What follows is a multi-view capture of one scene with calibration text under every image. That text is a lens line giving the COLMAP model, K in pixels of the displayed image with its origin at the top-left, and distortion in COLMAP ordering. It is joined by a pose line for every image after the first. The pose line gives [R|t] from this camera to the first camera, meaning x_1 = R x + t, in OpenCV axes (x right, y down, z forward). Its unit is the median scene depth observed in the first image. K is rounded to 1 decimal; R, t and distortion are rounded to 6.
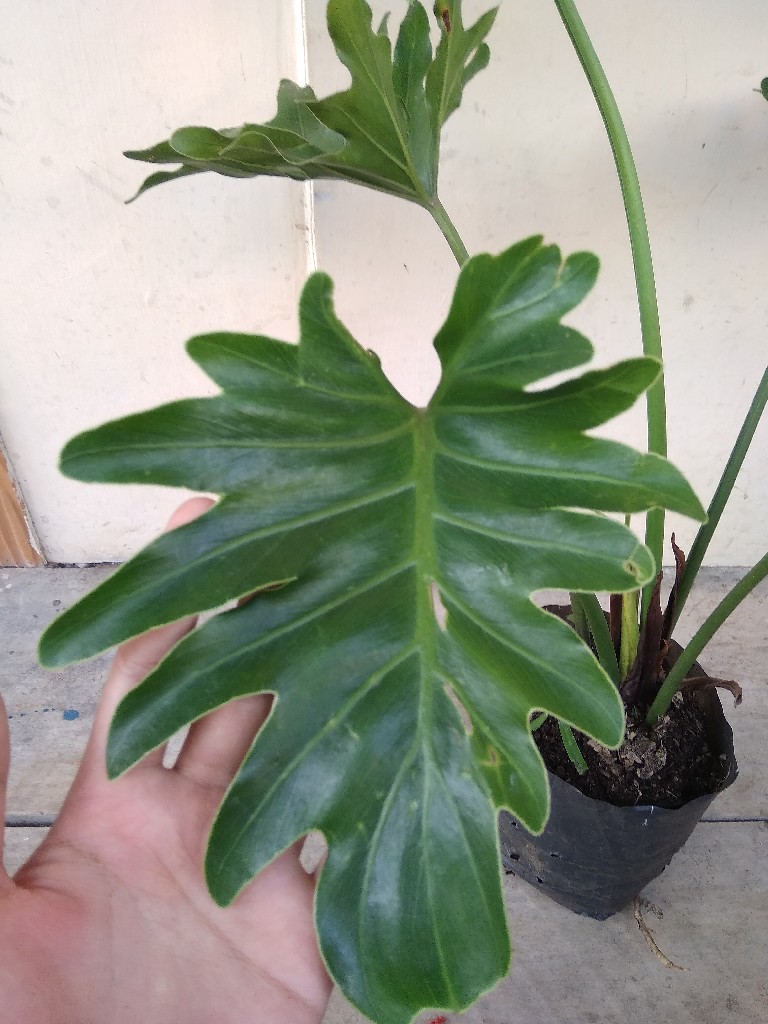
lens RADIAL K [[759.5, 0, 381.2], [0, 759.5, 509.2], [0, 0, 1]] dist [-0.009336, -0.007287]
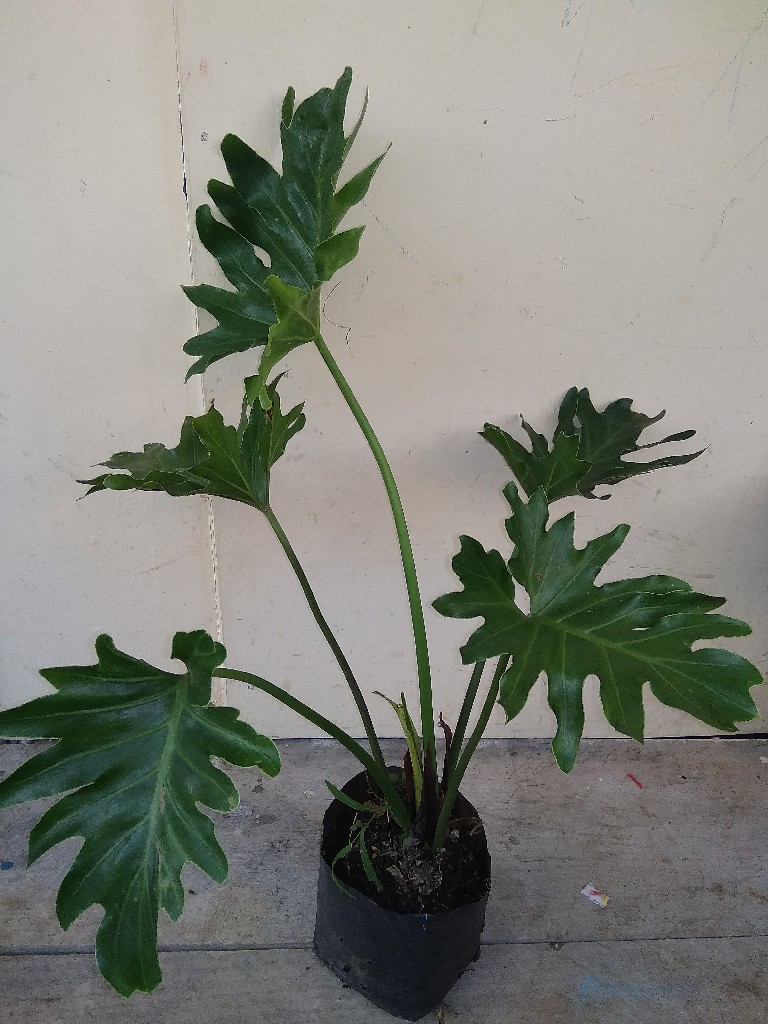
lens RADIAL K [[759.5, 0, 385.0], [0, 759.5, 519.7], [0, 0, 1]] dist [-0.009336, -0.007287]
pose [[0.998226, 0.007771, 0.059030, 0.179559], [0.004839, 0.977577, -0.210522, -0.026174], [-0.059342, 0.210434, 0.975805, -0.489733]]
